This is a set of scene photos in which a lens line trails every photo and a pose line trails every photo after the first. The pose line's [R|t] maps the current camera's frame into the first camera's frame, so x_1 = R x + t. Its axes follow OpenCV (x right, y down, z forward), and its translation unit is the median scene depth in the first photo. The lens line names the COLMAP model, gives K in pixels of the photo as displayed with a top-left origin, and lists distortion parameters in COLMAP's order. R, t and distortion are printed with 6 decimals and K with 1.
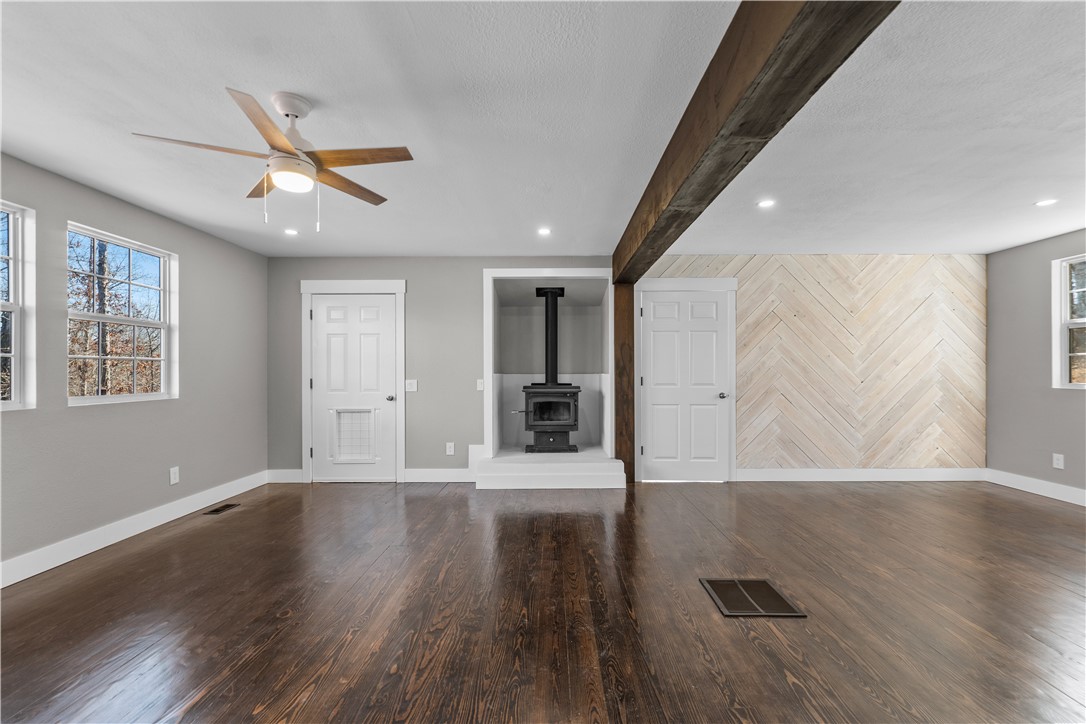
lens RADIAL K [[465.0, 0, 548.8], [0, 465.0, 368.5], [0, 0, 1]] dist [-0.002666, 0.001164]
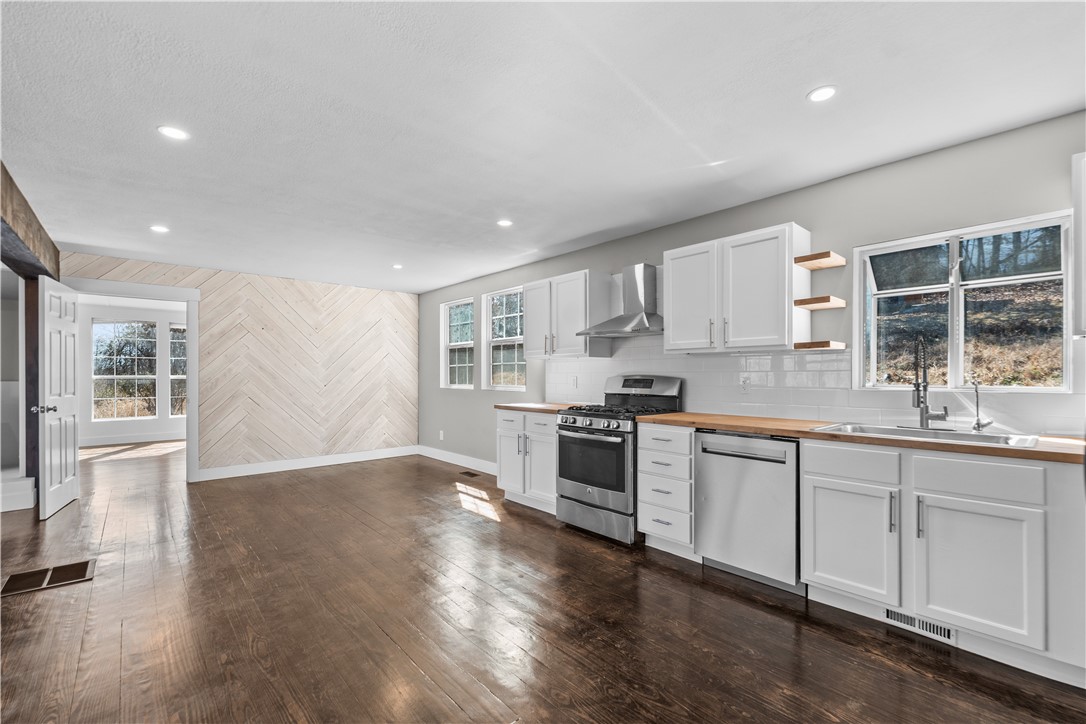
lens RADIAL K [[465.0, 0, 548.8], [0, 465.0, 374.0], [0, 0, 1]] dist [-0.002666, 0.001164]
pose [[0.739841, 0.000731, 0.672782, 0.280969], [-0.001306, 0.999999, 0.000349, -0.003592], [-0.672781, -0.001136, 0.739841, -0.317751]]
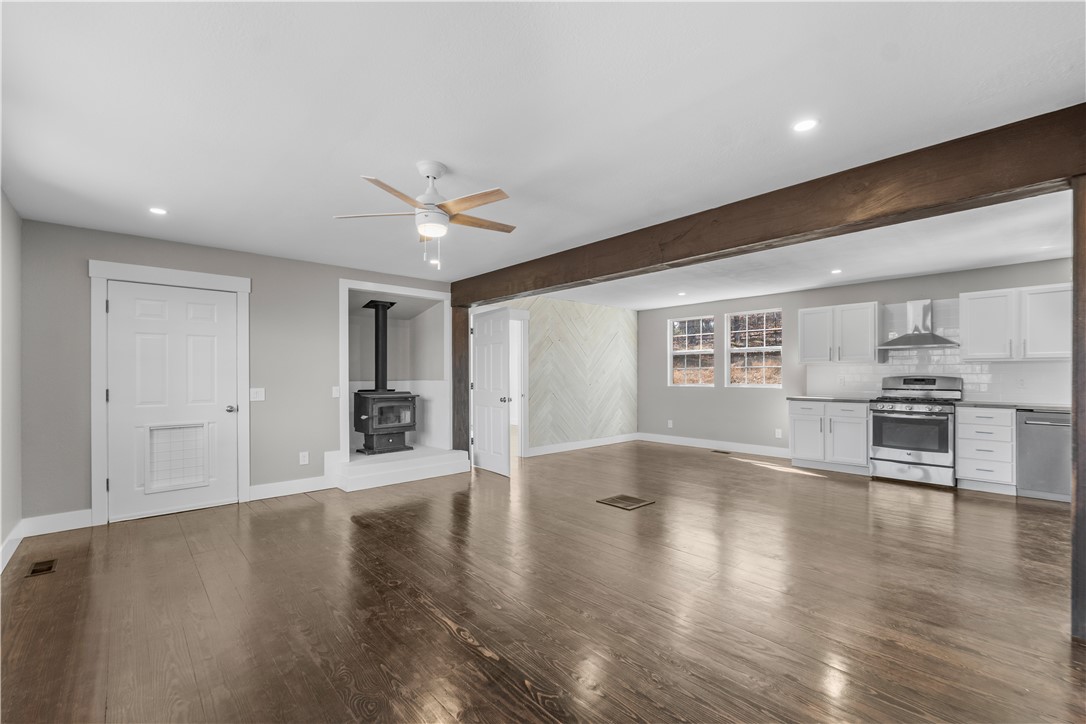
lens RADIAL K [[465.0, 0, 547.8], [0, 465.0, 377.1], [0, 0, 1]] dist [-0.002666, 0.001164]
pose [[0.735930, -0.001295, 0.677056, -0.497211], [-0.001164, 0.999994, 0.003178, -0.001270], [-0.677057, -0.003127, 0.735924, -0.063708]]
